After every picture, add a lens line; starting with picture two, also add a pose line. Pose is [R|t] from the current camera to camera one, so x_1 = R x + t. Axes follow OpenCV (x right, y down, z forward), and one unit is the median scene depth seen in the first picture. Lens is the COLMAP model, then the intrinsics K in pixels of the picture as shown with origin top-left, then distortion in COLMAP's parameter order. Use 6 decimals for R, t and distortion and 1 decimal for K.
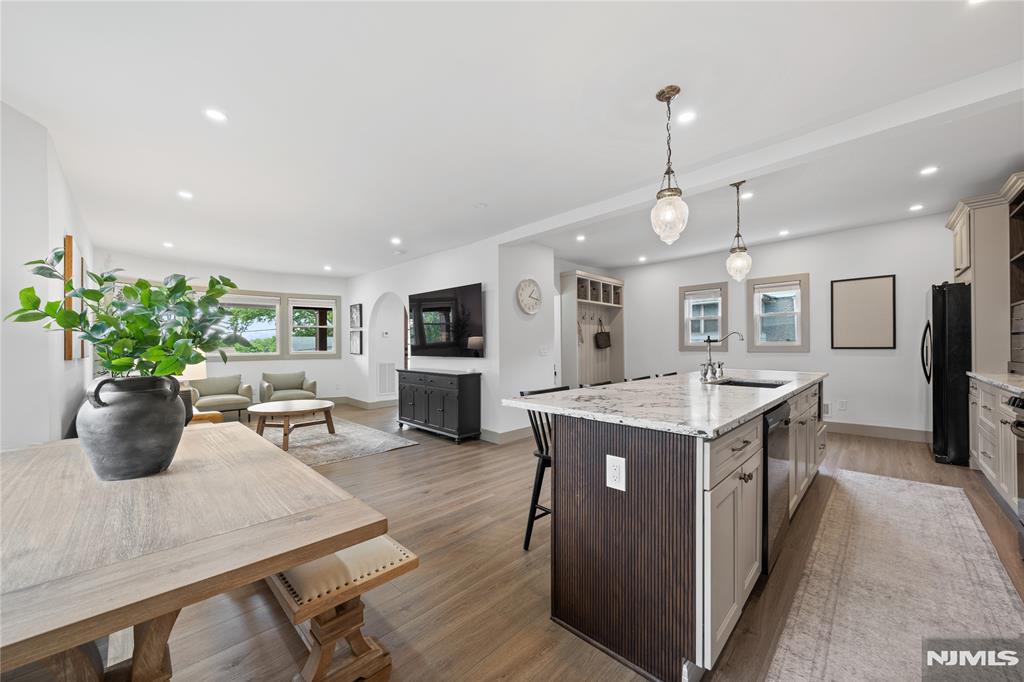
lens RADIAL K [[378.8, 0, 512.2], [0, 378.8, 346.1], [0, 0, 1]] dist [-0.000205, 0.000097]
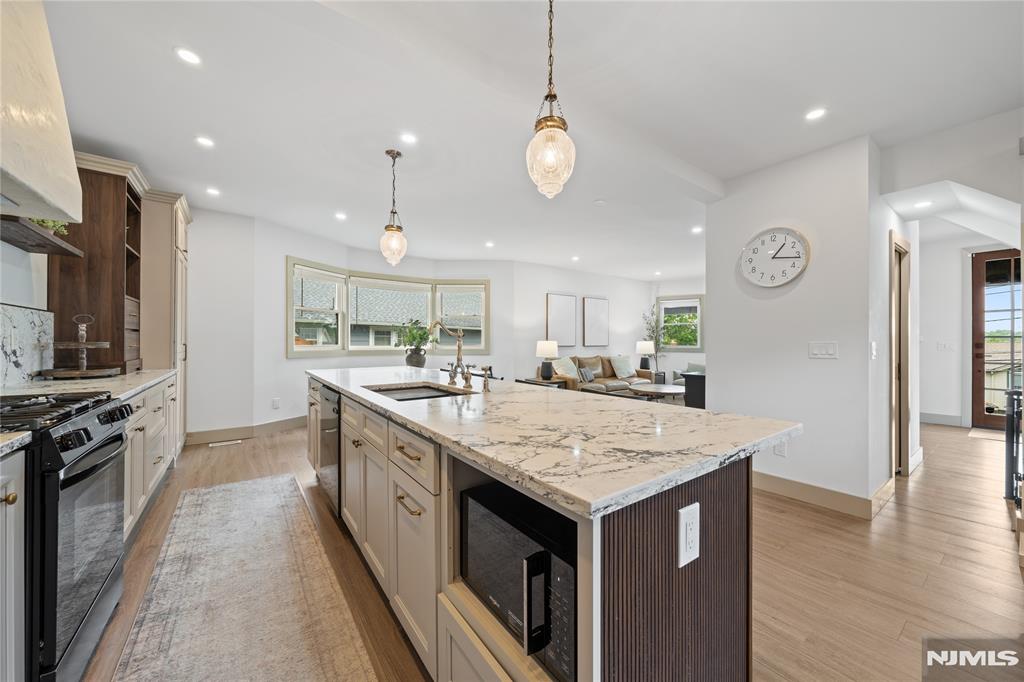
lens RADIAL K [[378.8, 0, 509.3], [0, 378.8, 341.5], [0, 0, 1]] dist [-0.000205, 0.000097]
pose [[-0.175798, 0.003313, -0.984421, 0.547276], [0.001270, 0.999994, 0.003138, -0.000429], [0.984425, -0.000698, -0.175801, 0.538858]]
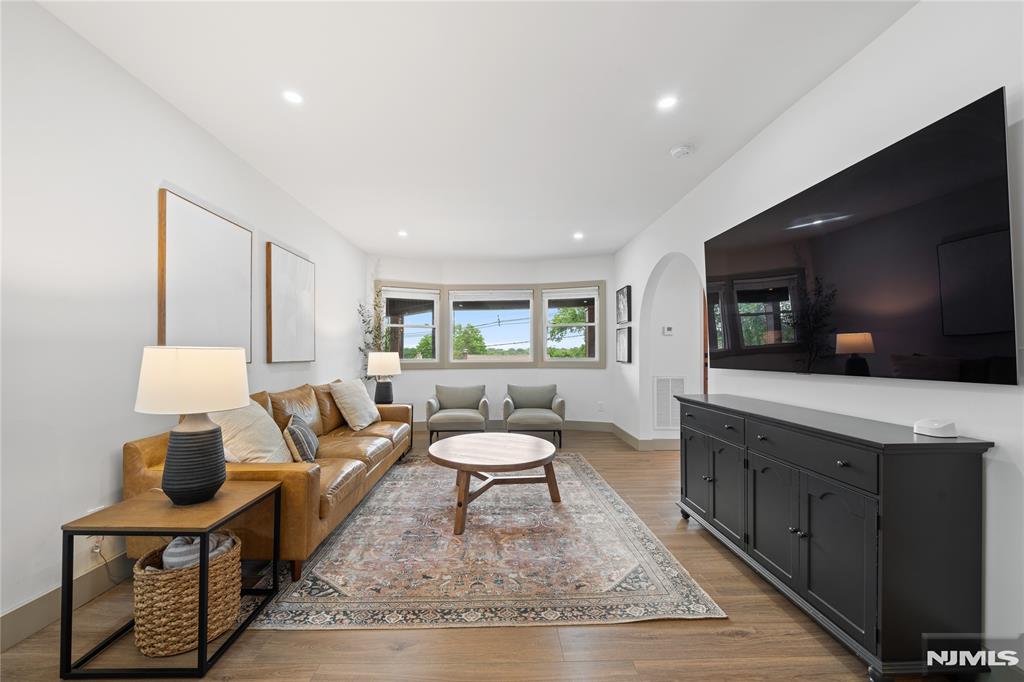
lens RADIAL K [[378.8, 0, 507.7], [0, 378.8, 353.8], [0, 0, 1]] dist [-0.000205, 0.000097]
pose [[0.714228, -0.000914, -0.699912, -0.102843], [0.000426, 1.000000, -0.000871, 0.007323], [0.699913, 0.000324, 0.714228, 0.430664]]
